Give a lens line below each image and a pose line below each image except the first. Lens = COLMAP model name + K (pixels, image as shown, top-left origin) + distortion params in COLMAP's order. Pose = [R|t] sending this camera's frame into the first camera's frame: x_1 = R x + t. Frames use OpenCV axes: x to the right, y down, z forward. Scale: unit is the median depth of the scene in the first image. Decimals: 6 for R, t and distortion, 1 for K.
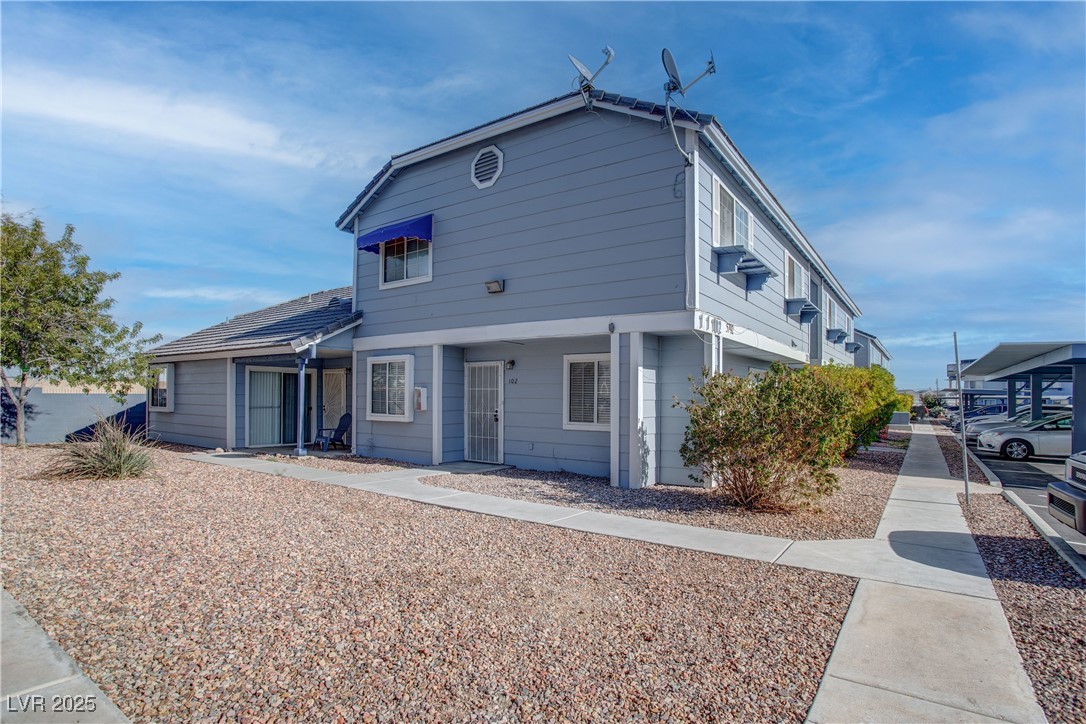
lens RADIAL K [[550.3, 0, 542.6], [0, 550.3, 379.3], [0, 0, 1]] dist [-0.057406, 0.013965]
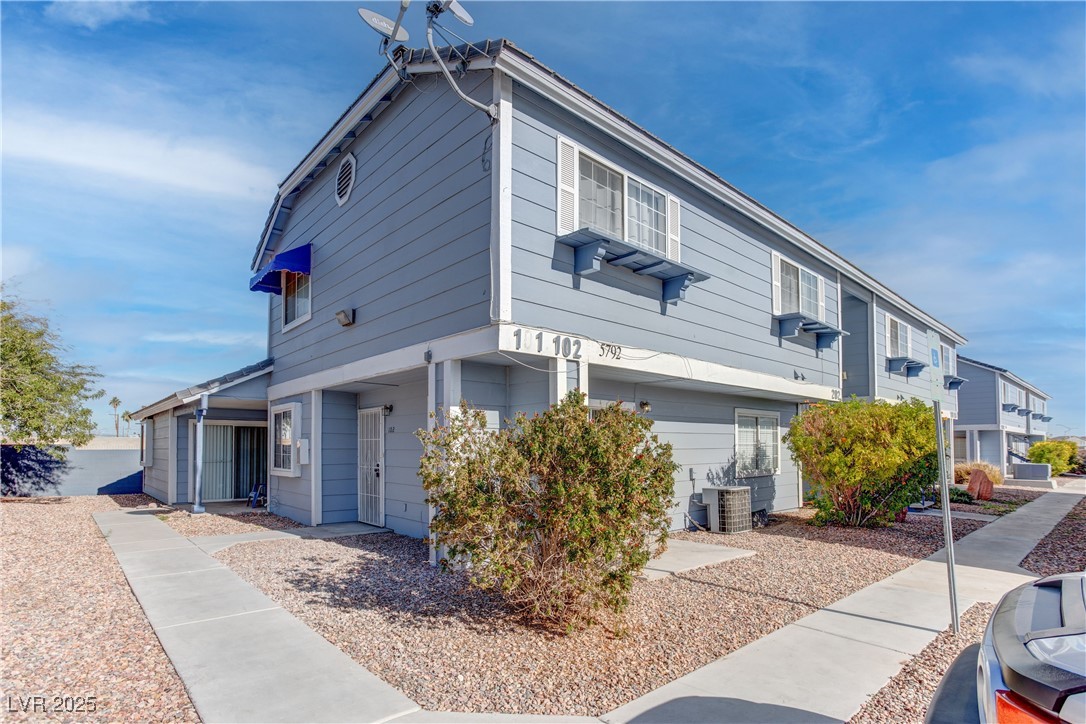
lens RADIAL K [[531.8, 0, 525.6], [0, 531.8, 419.5], [0, 0, 1]] dist [-0.000930, -0.000140]
pose [[0.972290, -0.021294, -0.232806, 0.337286], [0.015526, 0.999526, -0.026581, 0.012729], [0.233262, 0.022230, 0.972160, 0.244605]]
